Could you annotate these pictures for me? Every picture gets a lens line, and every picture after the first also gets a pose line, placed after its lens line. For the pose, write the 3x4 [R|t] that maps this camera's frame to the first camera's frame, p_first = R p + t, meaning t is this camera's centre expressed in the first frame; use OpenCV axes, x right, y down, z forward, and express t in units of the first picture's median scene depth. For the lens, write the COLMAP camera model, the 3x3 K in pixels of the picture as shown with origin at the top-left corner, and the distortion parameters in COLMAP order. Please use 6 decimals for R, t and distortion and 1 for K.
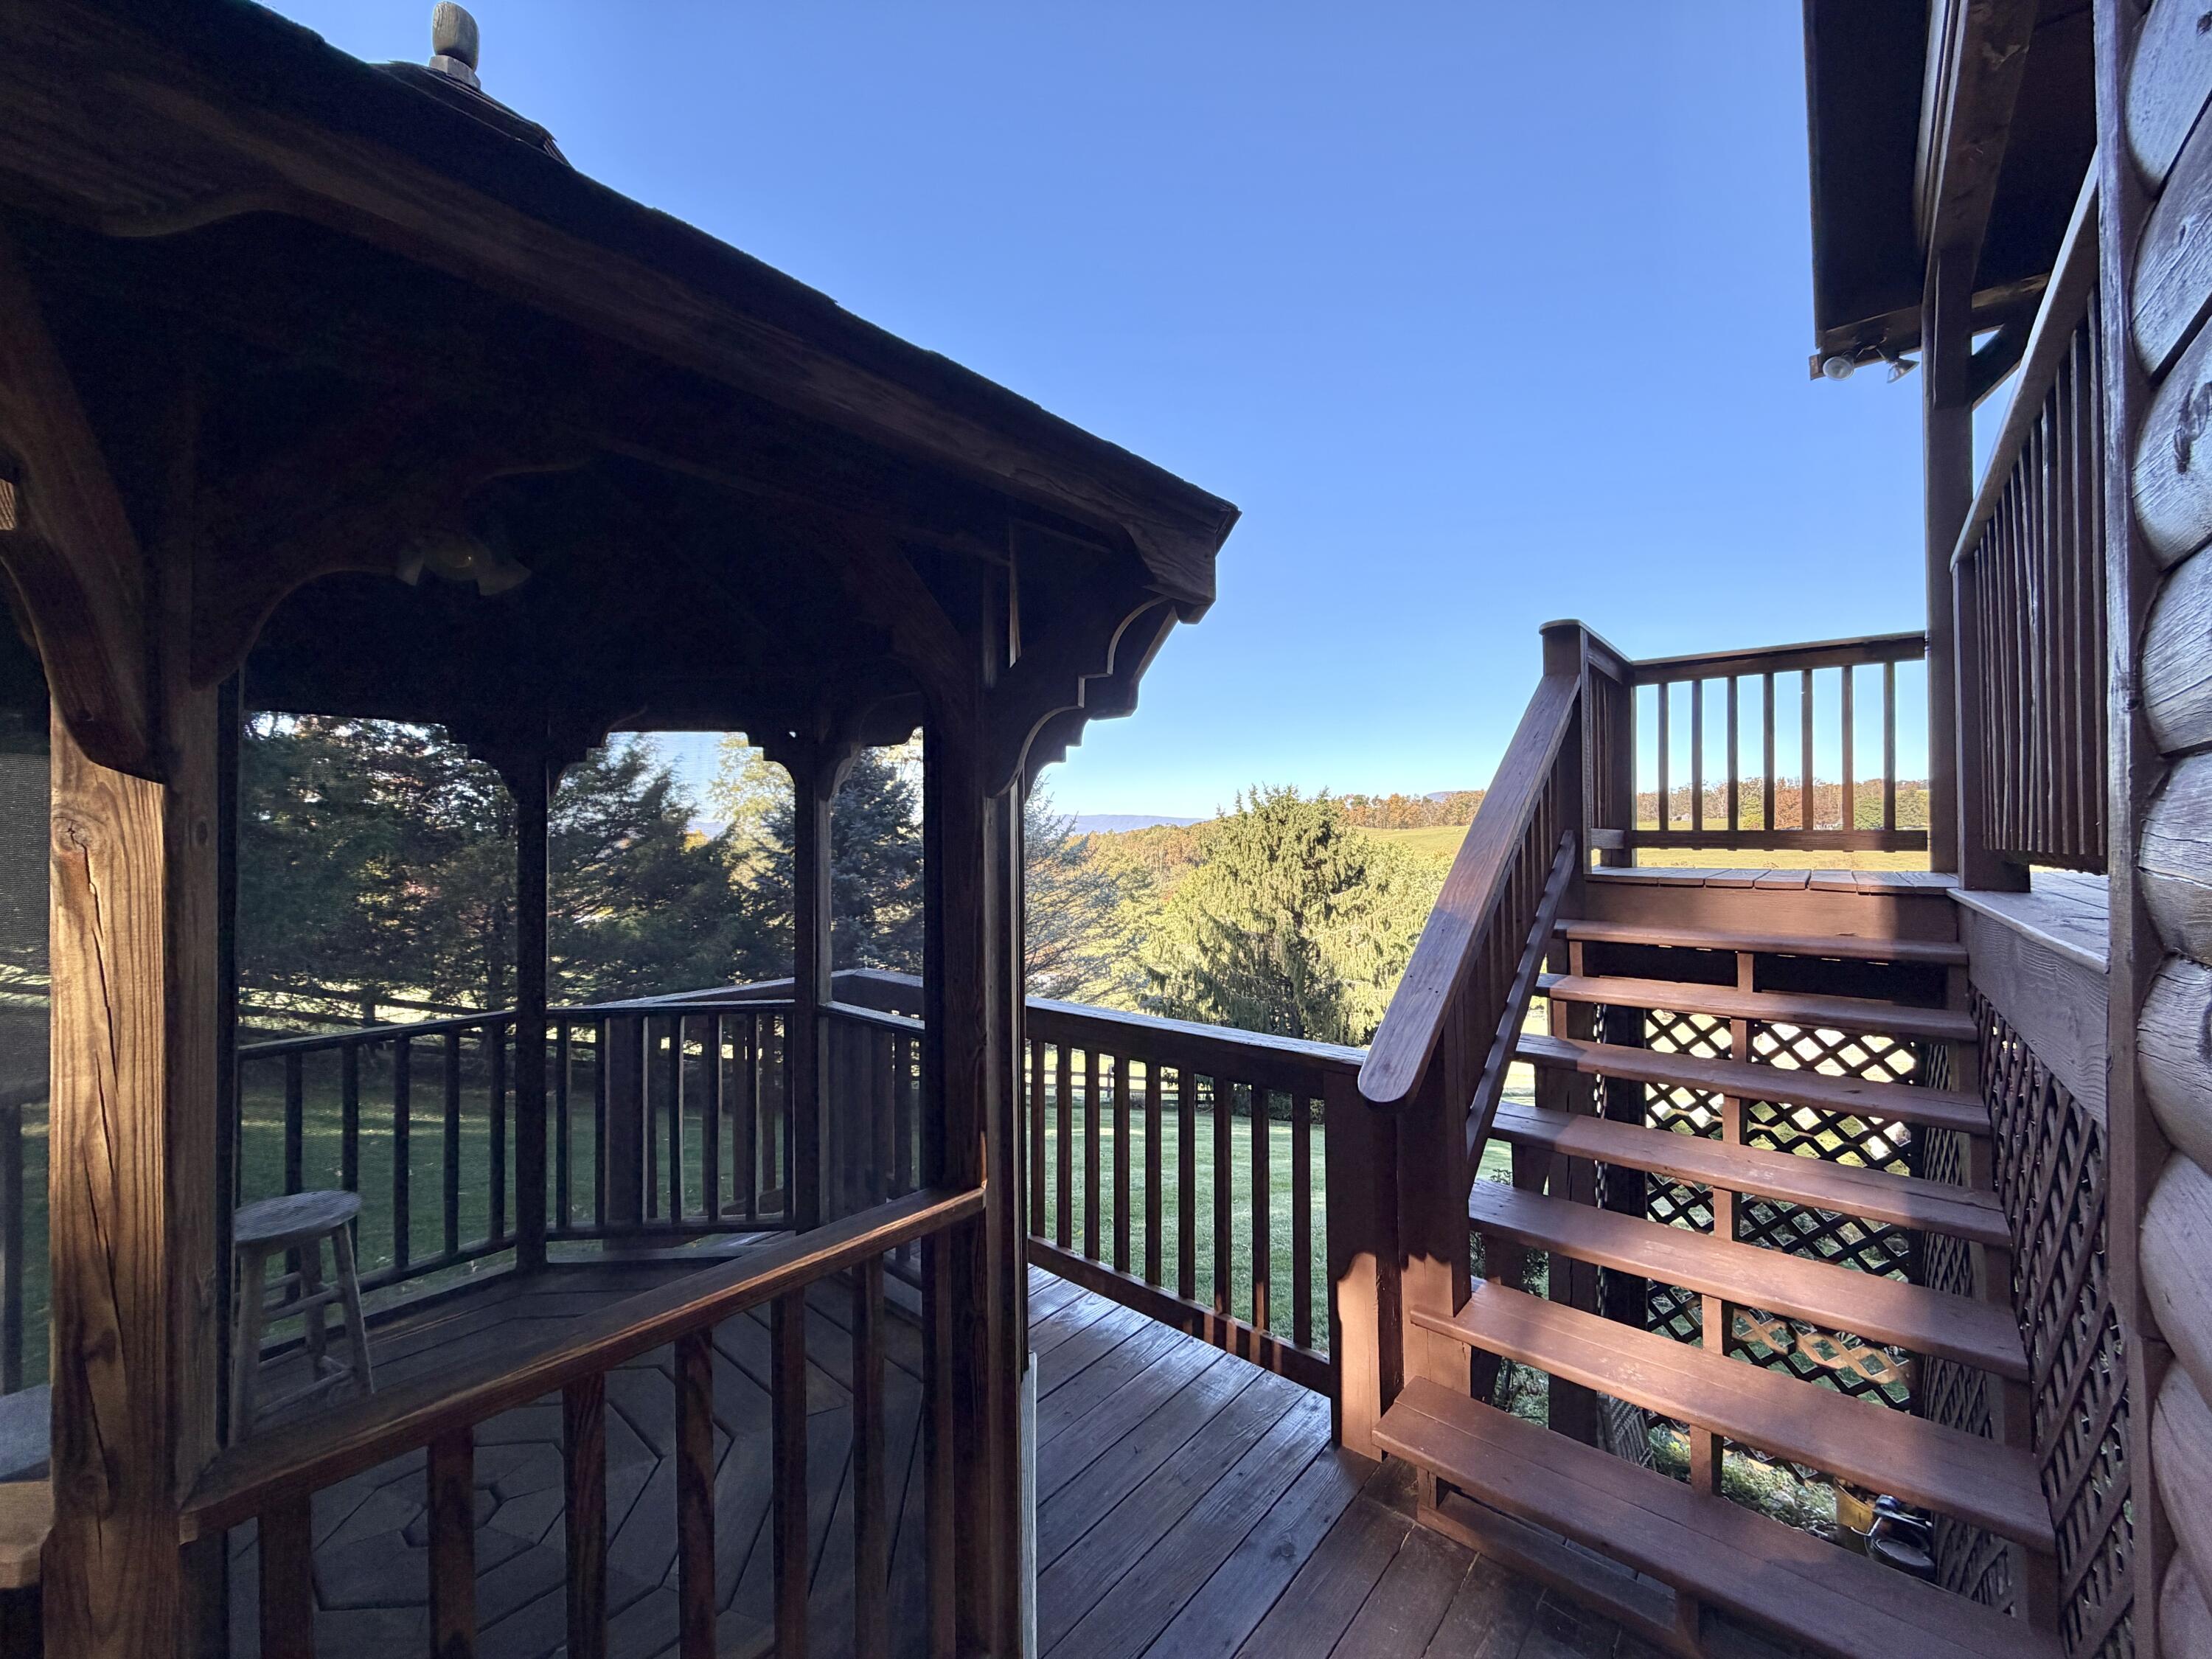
lens RADIAL K [[873.4, 0, 1106.0], [0, 873.4, 829.5], [0, 0, 1]] dist [0.000519, 0.000156]
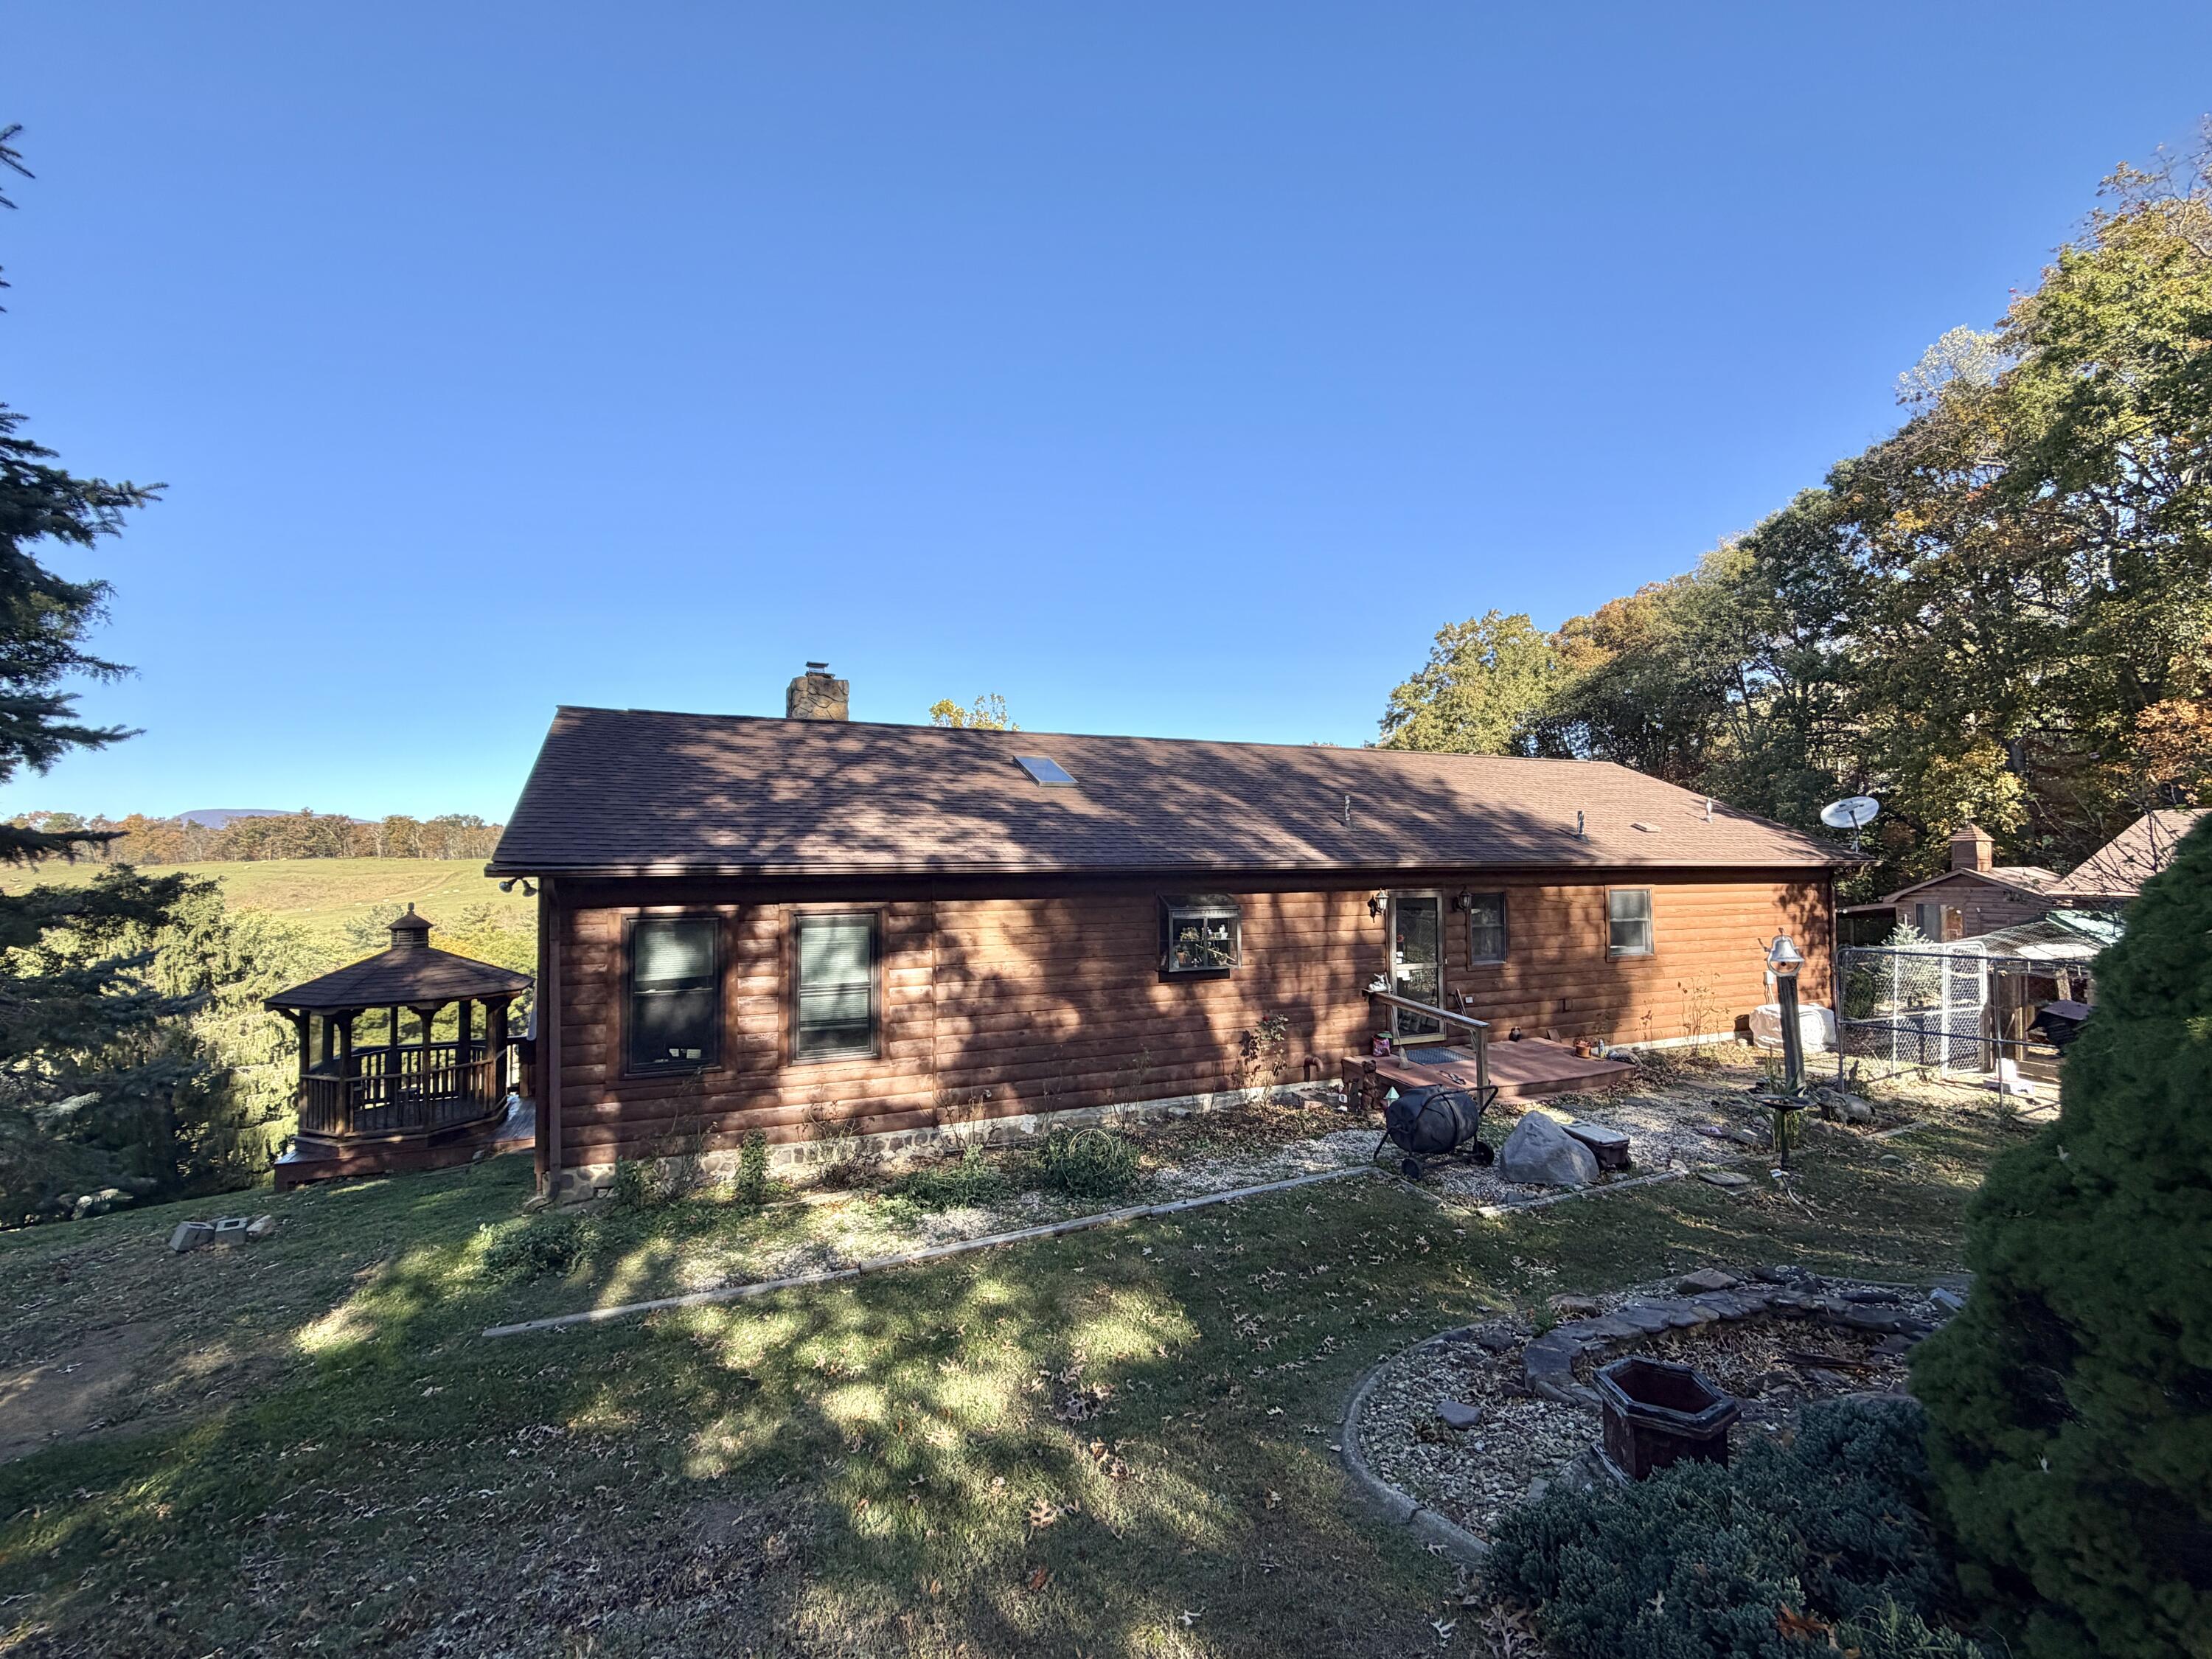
lens RADIAL K [[952.6, 0, 1106.0], [0, 952.6, 829.5], [0, 0, 1]] dist [-0.001732, -0.000137]
pose [[0.432664, 0.039022, 0.900710, -2.436145], [-0.007280, 0.999182, -0.039791, -0.585736], [-0.901526, 0.010659, 0.432594, -3.420963]]
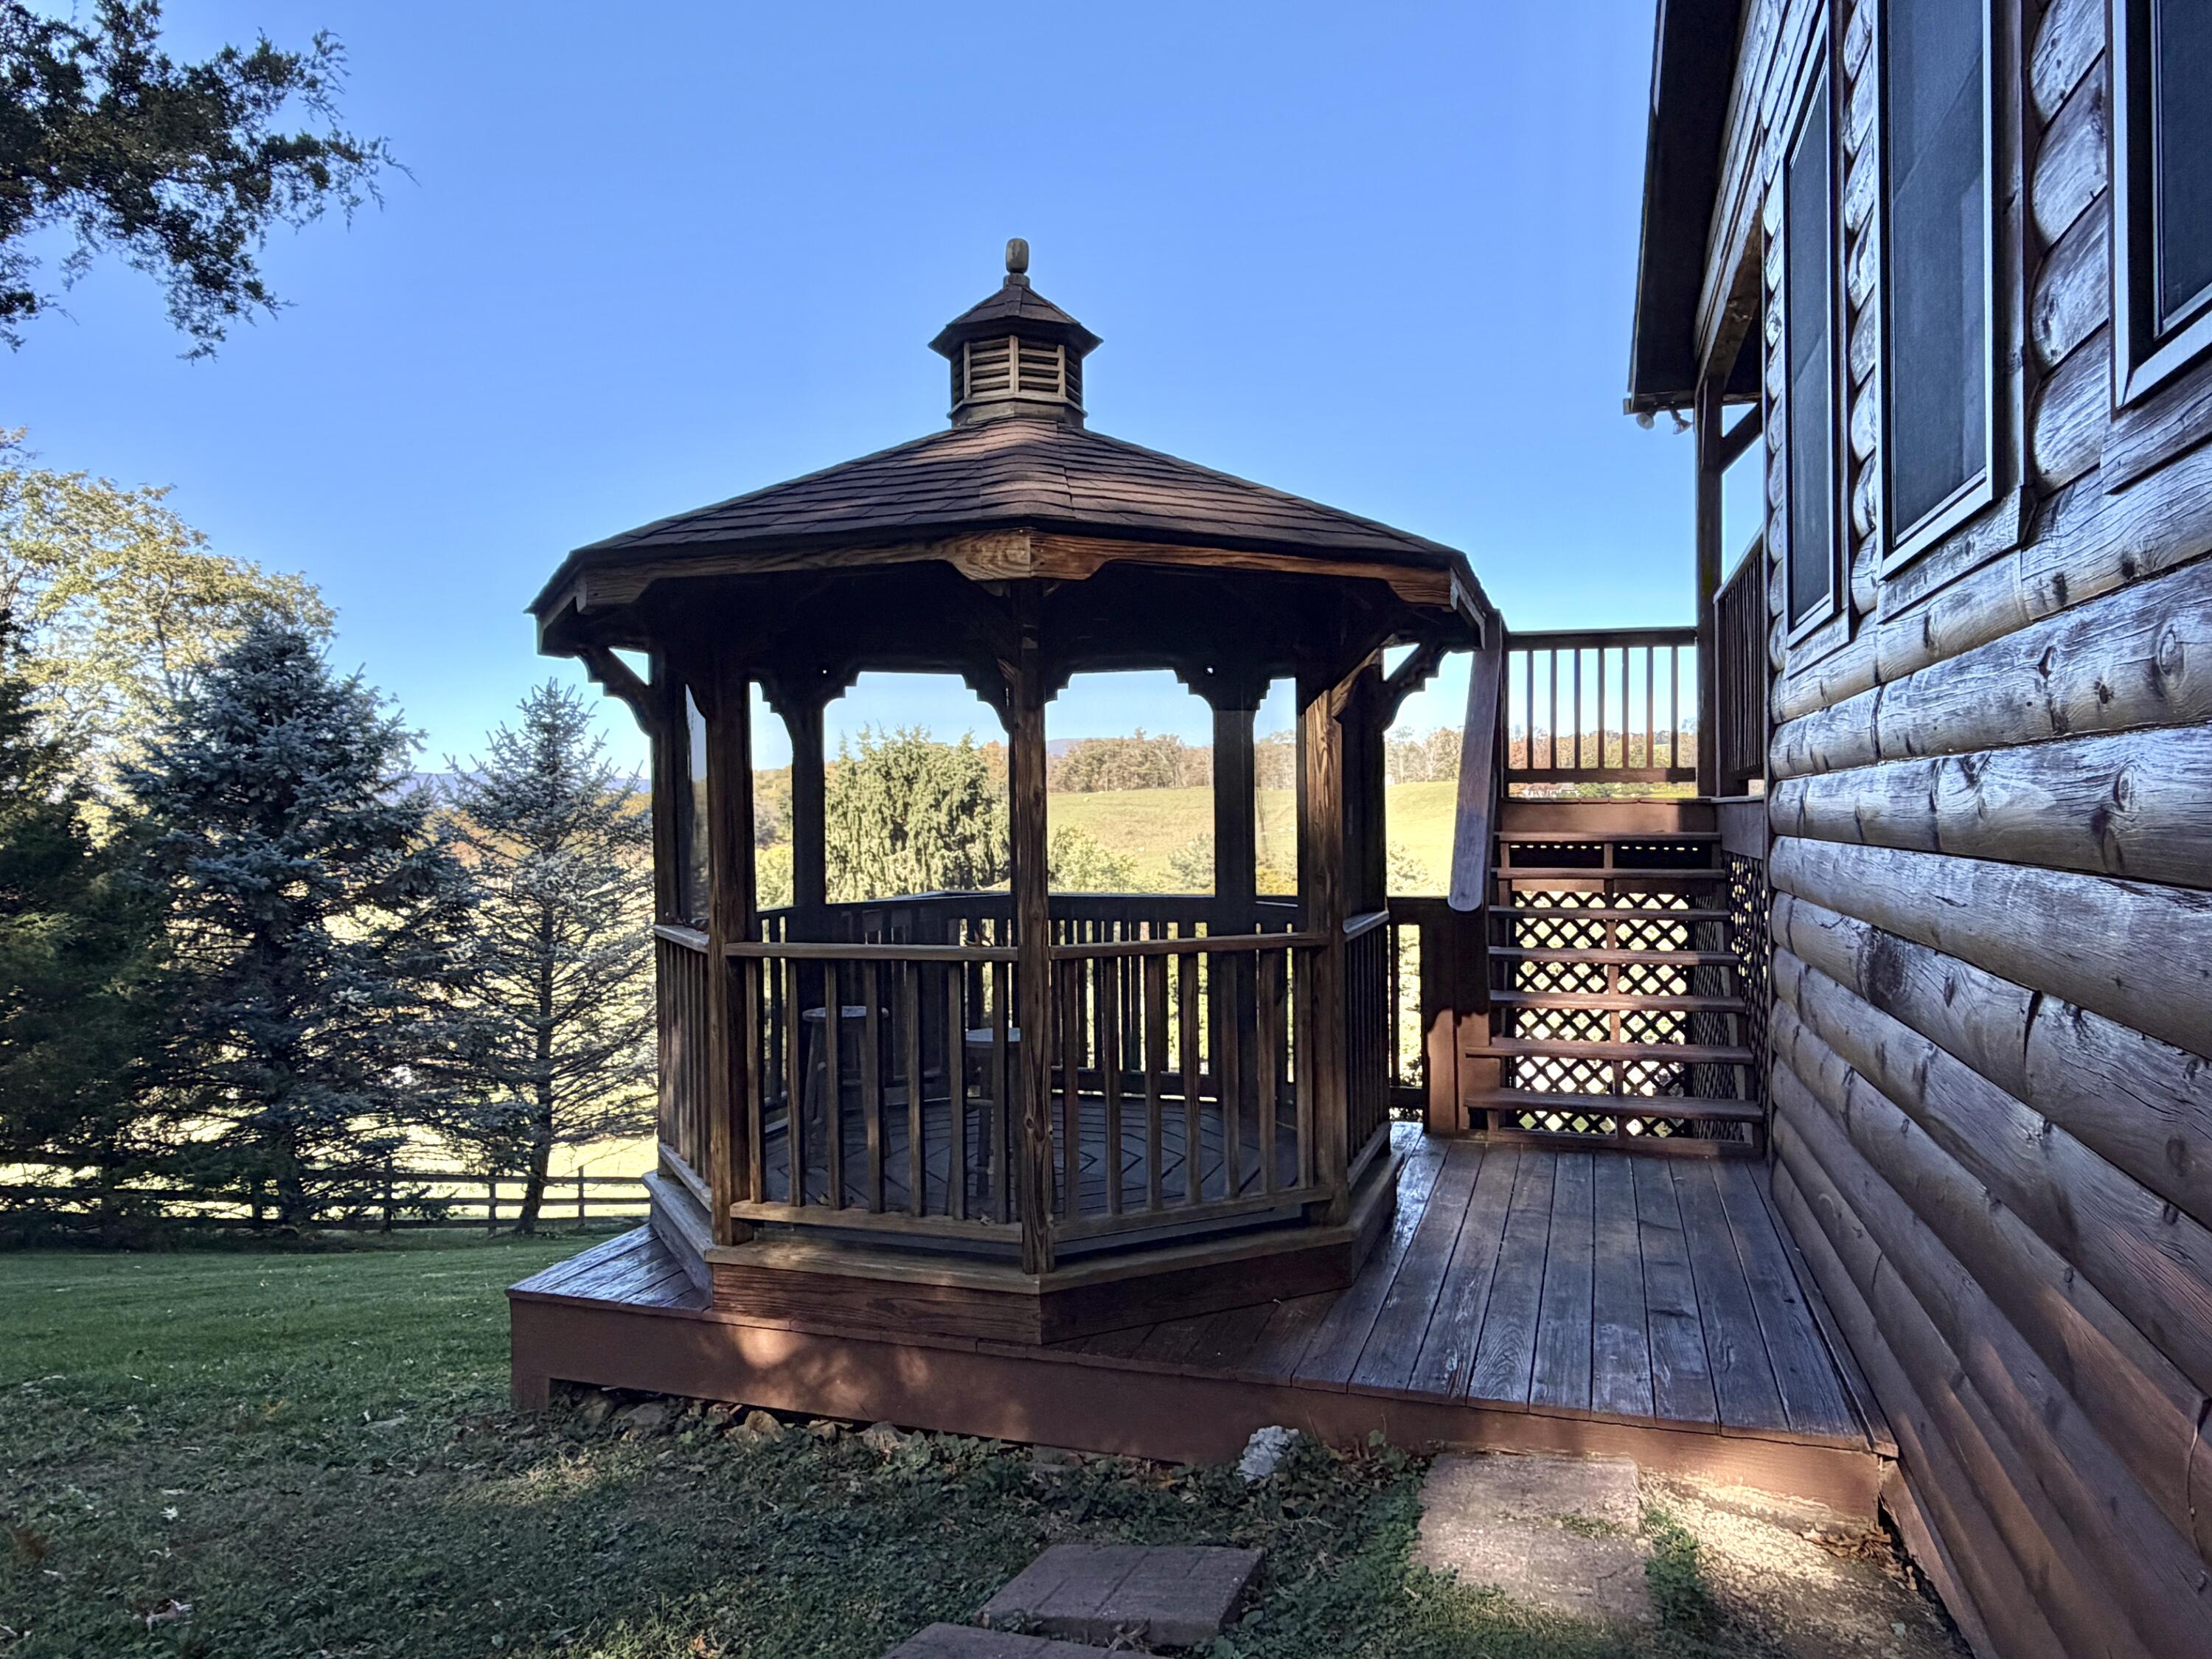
lens RADIAL K [[1481.6, 0, 1106.0], [0, 1481.6, 829.5], [0, 0, 1]] dist [-0.008575, -0.001601]
pose [[0.921488, -0.009484, 0.388291, -0.771472], [0.001421, 0.999777, 0.021049, 0.044219], [-0.388404, -0.018844, 0.921296, -0.742352]]
